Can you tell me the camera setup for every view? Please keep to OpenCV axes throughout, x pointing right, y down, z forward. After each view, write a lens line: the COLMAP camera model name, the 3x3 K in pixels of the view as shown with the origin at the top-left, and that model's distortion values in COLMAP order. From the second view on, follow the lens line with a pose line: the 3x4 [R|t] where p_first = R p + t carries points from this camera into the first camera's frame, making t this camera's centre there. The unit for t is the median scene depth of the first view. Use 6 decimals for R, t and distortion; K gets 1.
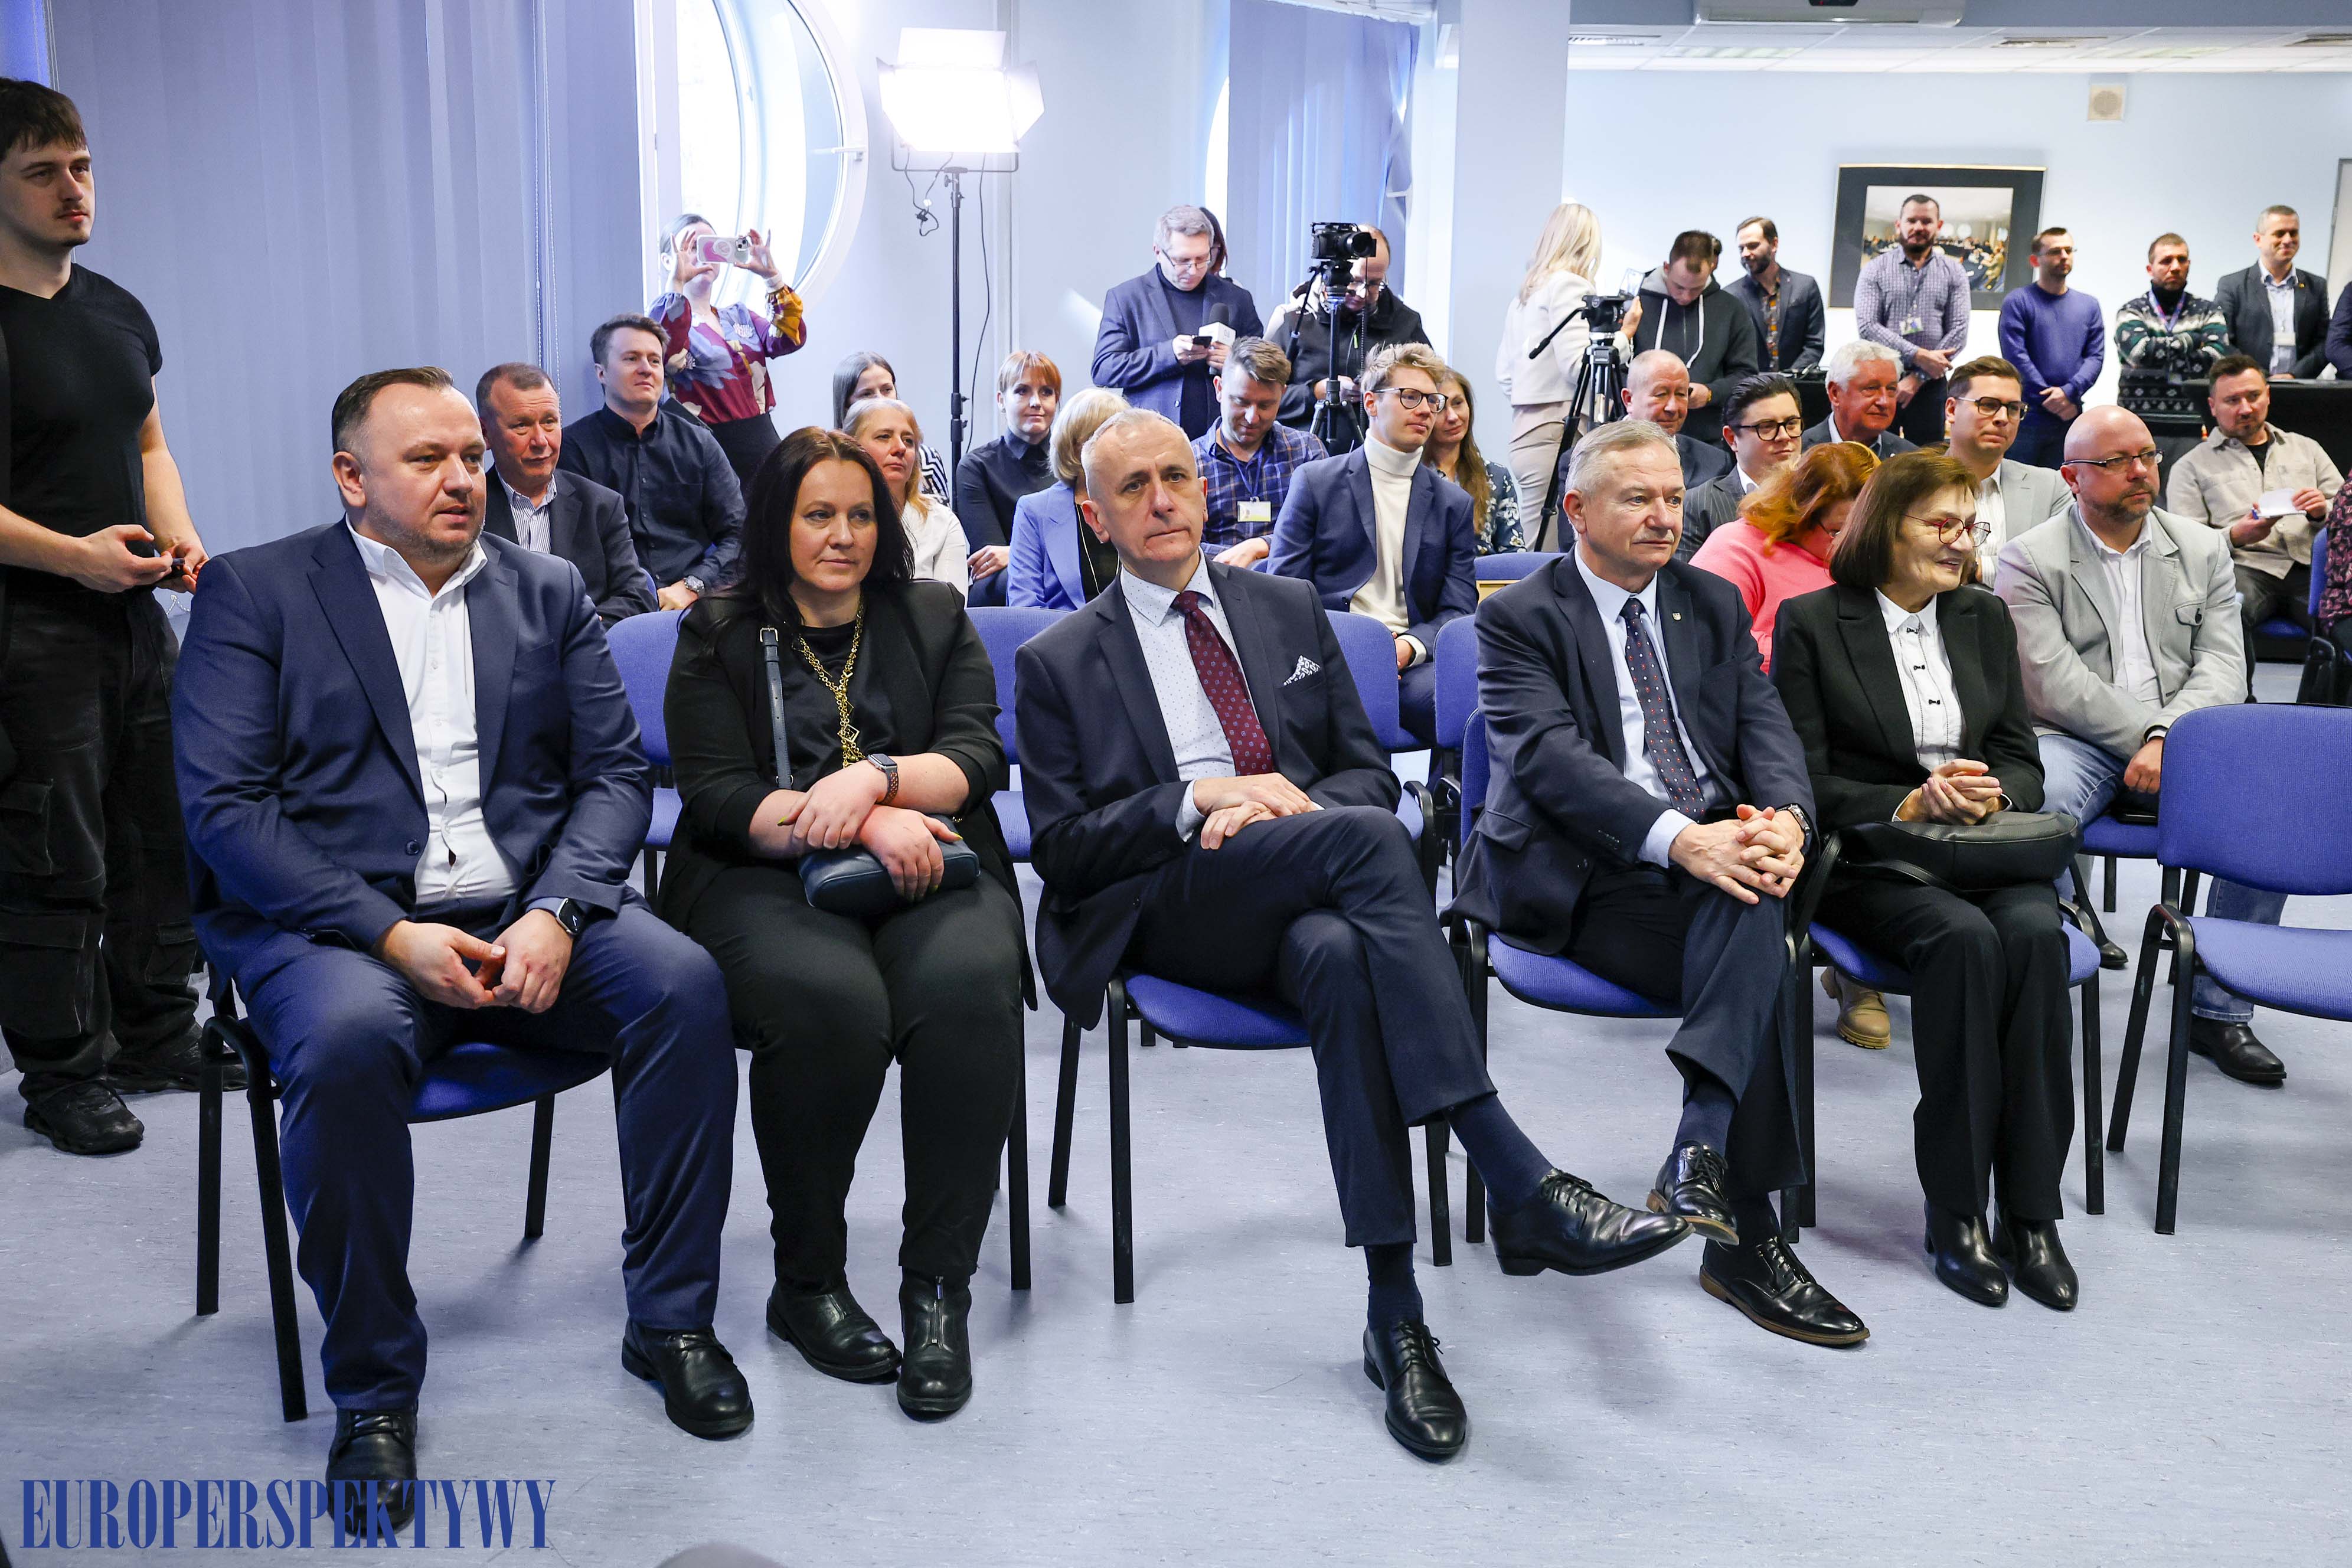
lens RADIAL K [[2543.2, 0, 1176.0], [0, 2543.2, 784.0], [0, 0, 1]] dist [-0.028048, -0.026663]
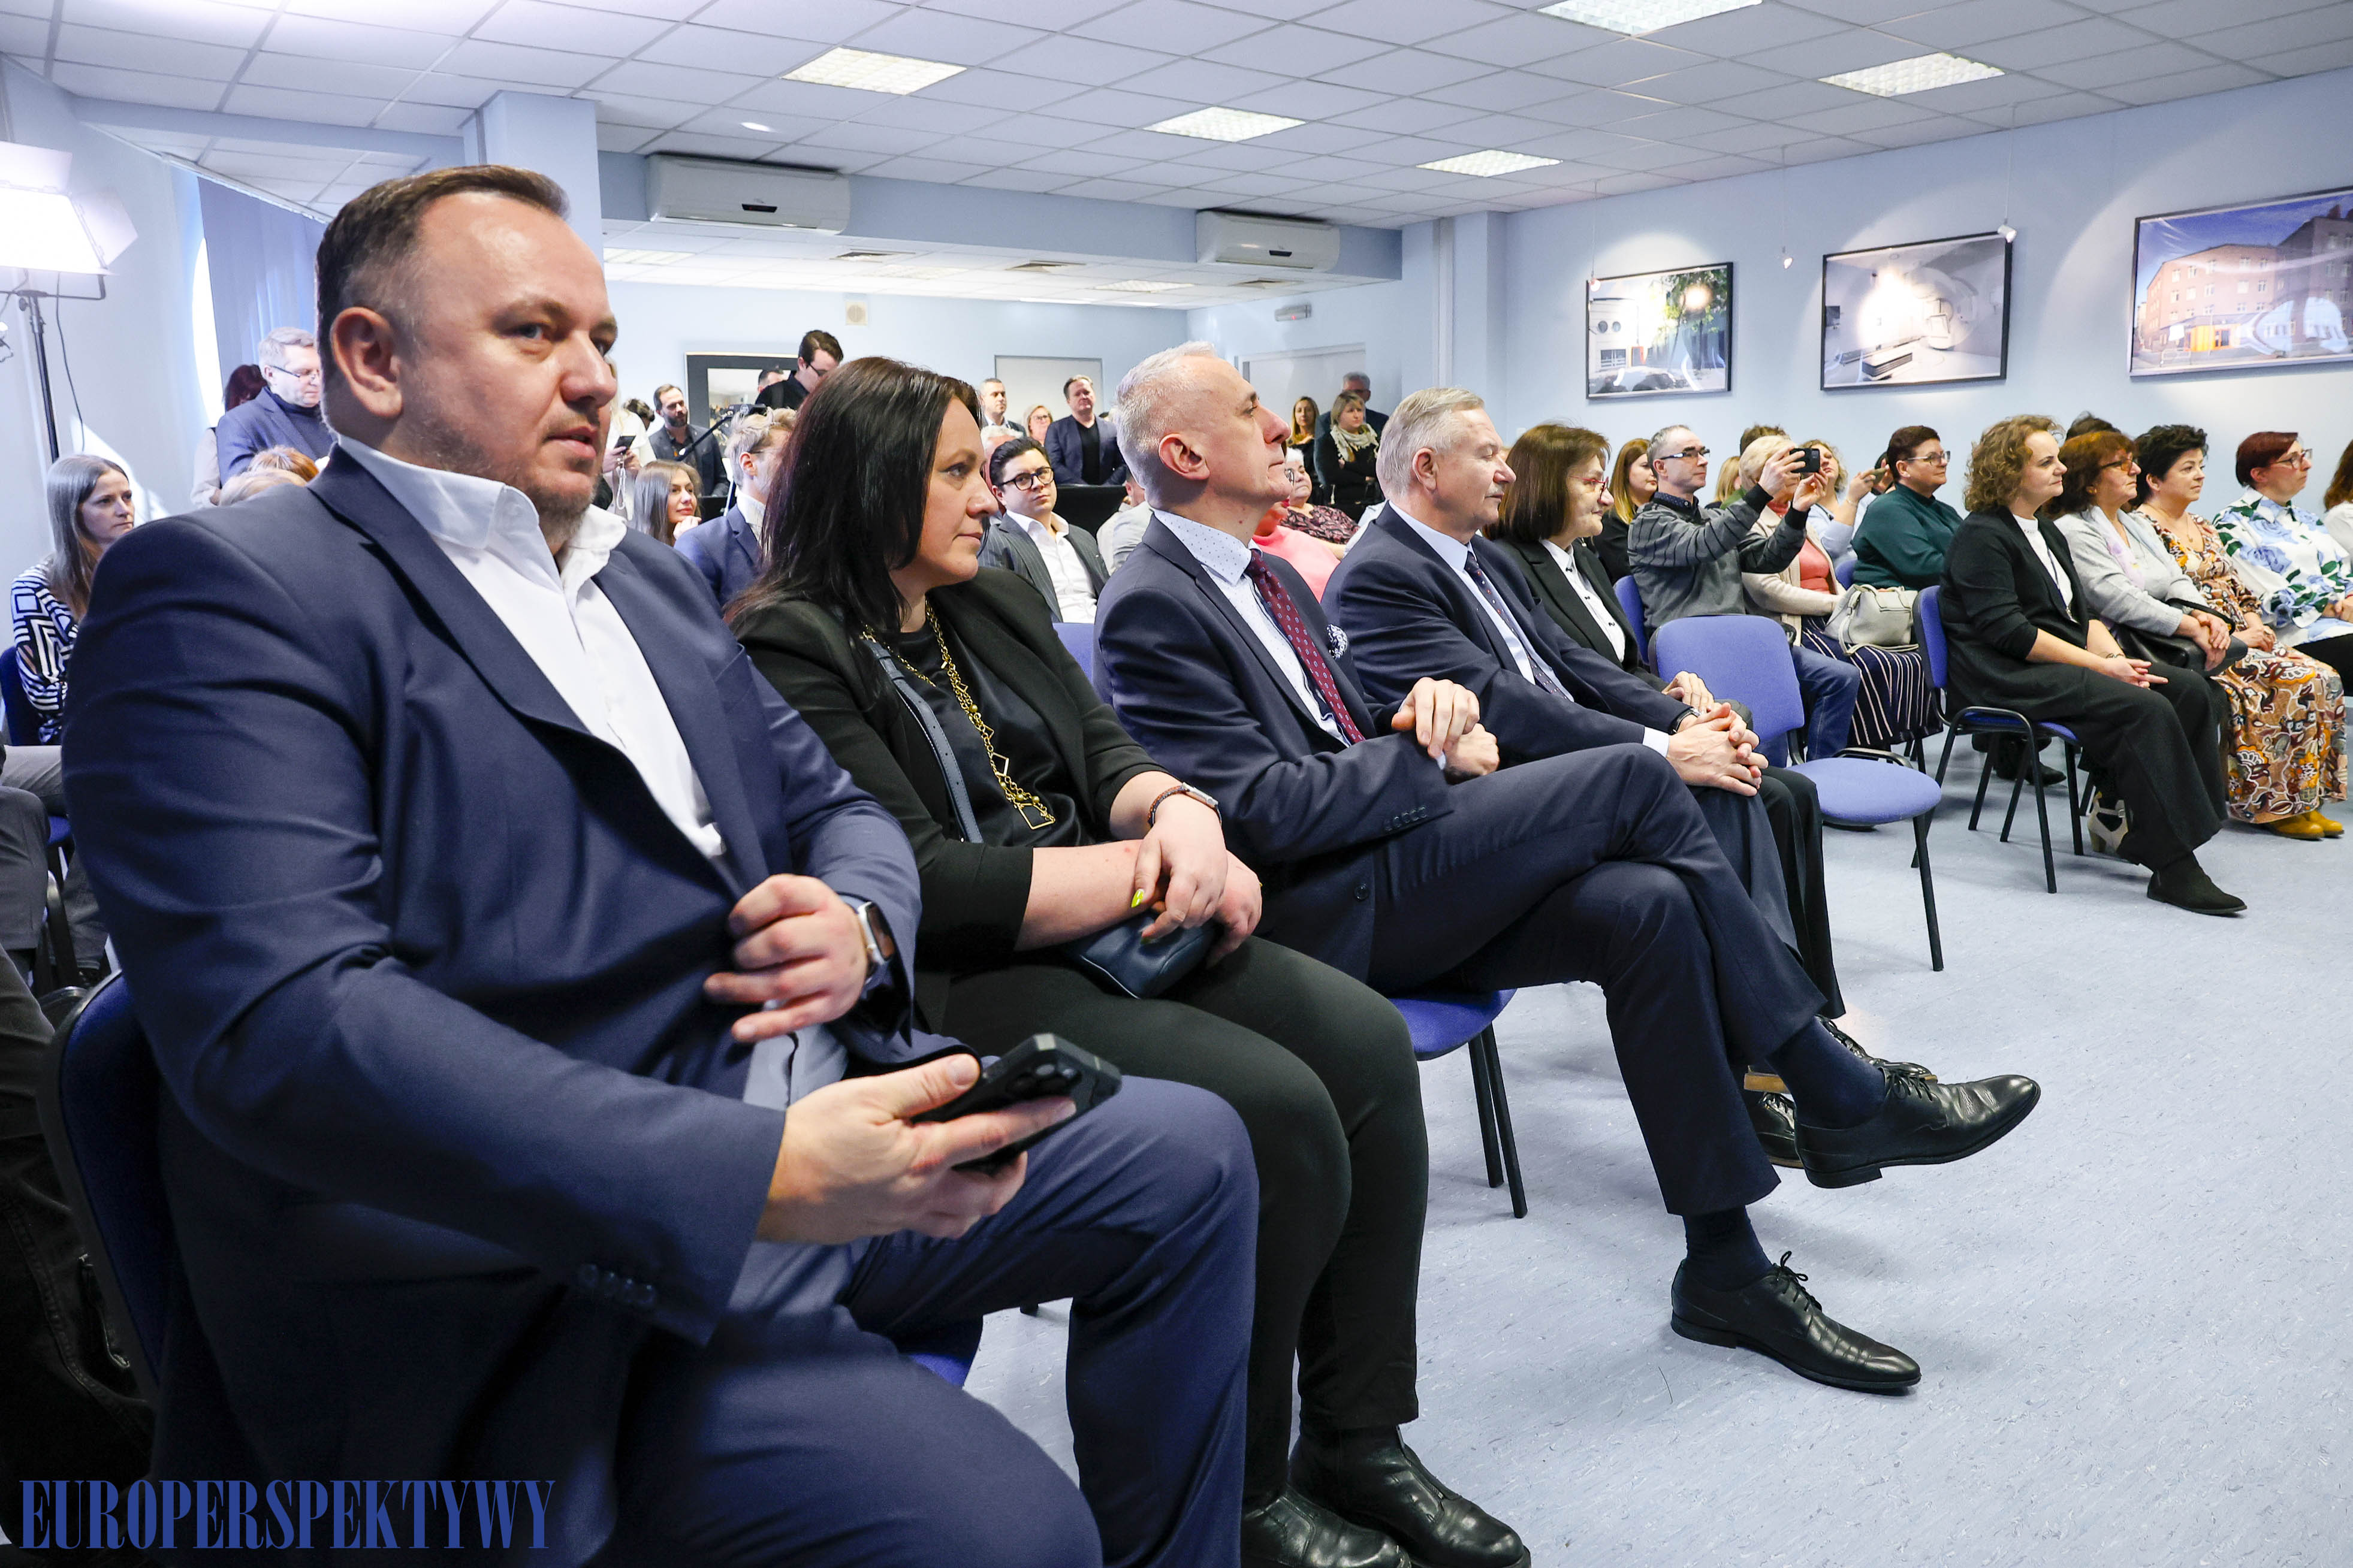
lens RADIAL K [[1591.9, 0, 1176.5], [0, 1591.9, 784.0], [0, 0, 1]] dist [-0.003624, 0.000101]
pose [[0.760989, -0.149602, 0.631281, -0.392283], [0.159748, 0.986299, 0.041164, -0.025723], [-0.628790, 0.069521, 0.774461, 0.624024]]
